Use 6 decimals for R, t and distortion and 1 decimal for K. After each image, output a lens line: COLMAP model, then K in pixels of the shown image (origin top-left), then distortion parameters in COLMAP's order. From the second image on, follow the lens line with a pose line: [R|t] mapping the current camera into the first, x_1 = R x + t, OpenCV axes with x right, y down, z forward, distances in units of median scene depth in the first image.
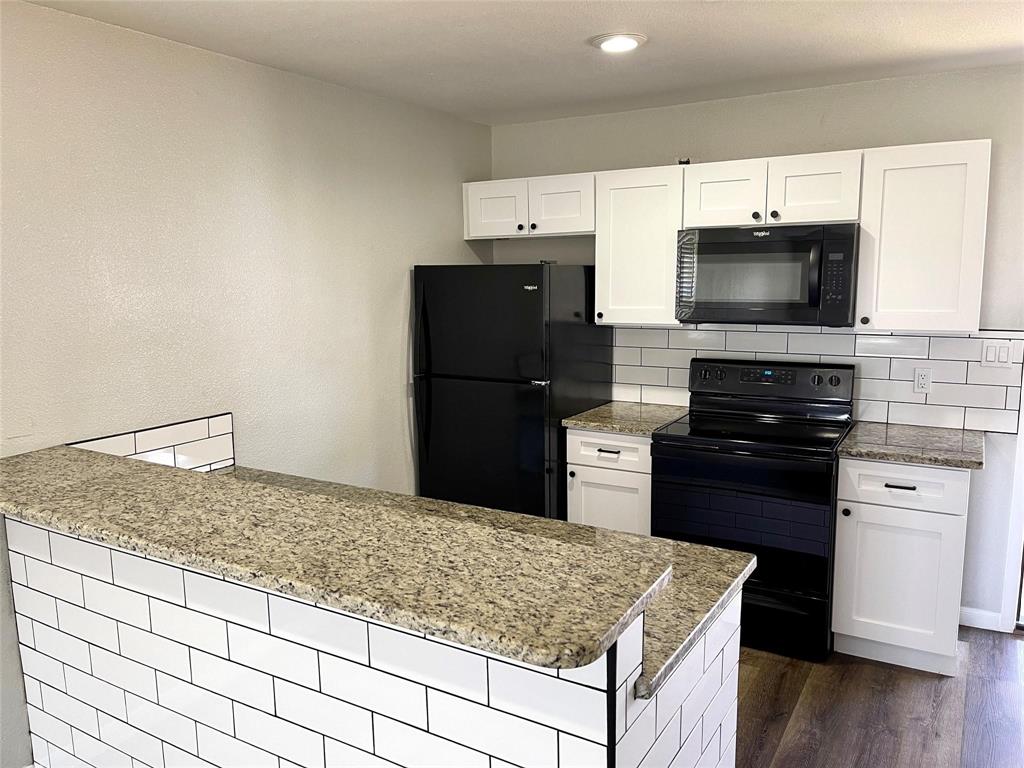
lens RADIAL K [[783.5, 0, 515.0], [0, 783.5, 387.7], [0, 0, 1]] dist [0.079388, -0.089547]
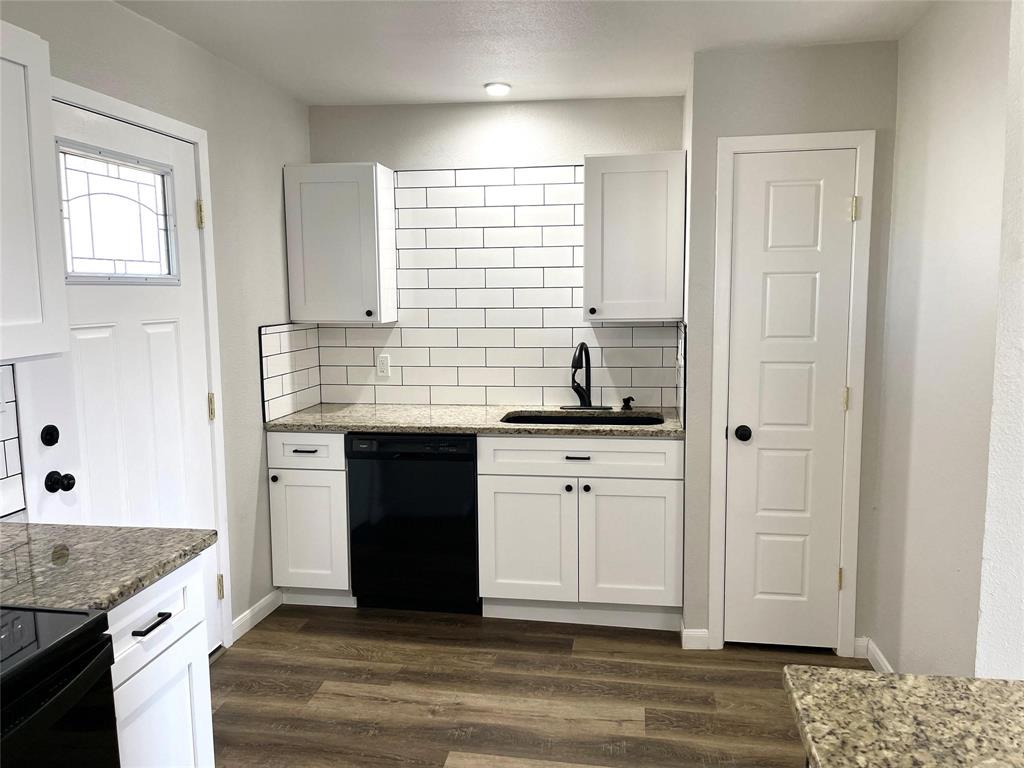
lens RADIAL K [[783.5, 0, 515.0], [0, 783.5, 387.7], [0, 0, 1]] dist [0.079388, -0.089547]
pose [[-0.373931, -0.107869, 0.921162, -0.108780], [0.145880, 0.974010, 0.173275, -0.090078], [-0.915912, 0.199172, -0.348476, 0.815625]]
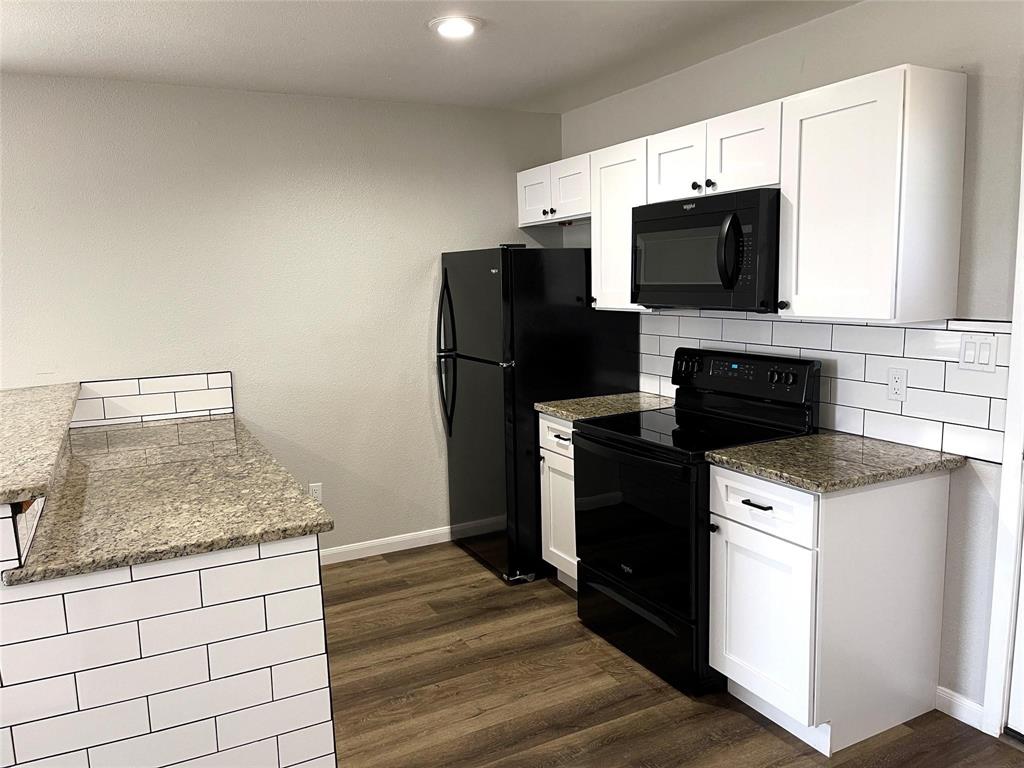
lens RADIAL K [[783.5, 0, 515.0], [0, 783.5, 387.7], [0, 0, 1]] dist [0.079388, -0.089547]
pose [[0.846238, 0.065538, -0.528759, 0.615314], [-0.063120, 0.997749, 0.022648, 0.000163], [0.529053, 0.014210, 0.848470, 0.145609]]
